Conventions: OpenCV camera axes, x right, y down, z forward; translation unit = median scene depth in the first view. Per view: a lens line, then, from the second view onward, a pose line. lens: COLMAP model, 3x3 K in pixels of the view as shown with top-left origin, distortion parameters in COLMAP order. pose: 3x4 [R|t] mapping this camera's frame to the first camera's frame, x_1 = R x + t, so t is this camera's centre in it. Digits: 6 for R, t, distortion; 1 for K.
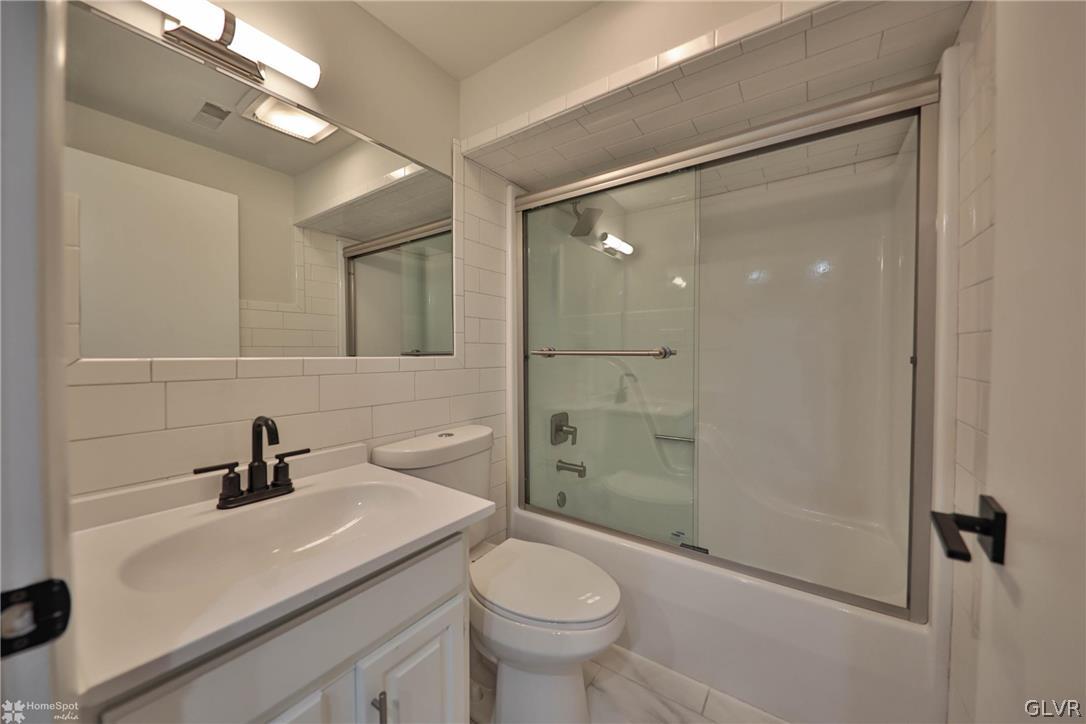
lens RADIAL K [[366.8, 0, 550.1], [0, 366.8, 363.1], [0, 0, 1]] dist [-0.001743, -0.000162]
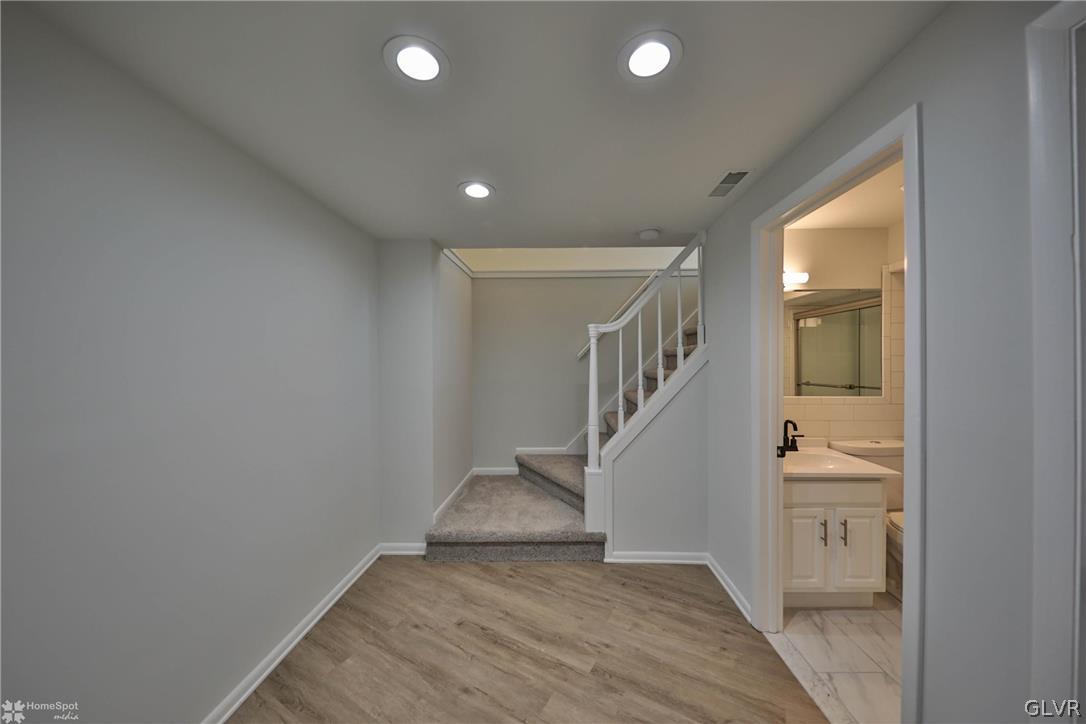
lens RADIAL K [[366.8, 0, 550.1], [0, 366.8, 363.1], [0, 0, 1]] dist [-0.001743, -0.000162]
pose [[0.530338, 0.005182, -0.847771, 0.543083], [-0.009538, 0.999955, 0.000146, -0.244129], [0.847733, 0.008008, 0.530363, -1.813999]]
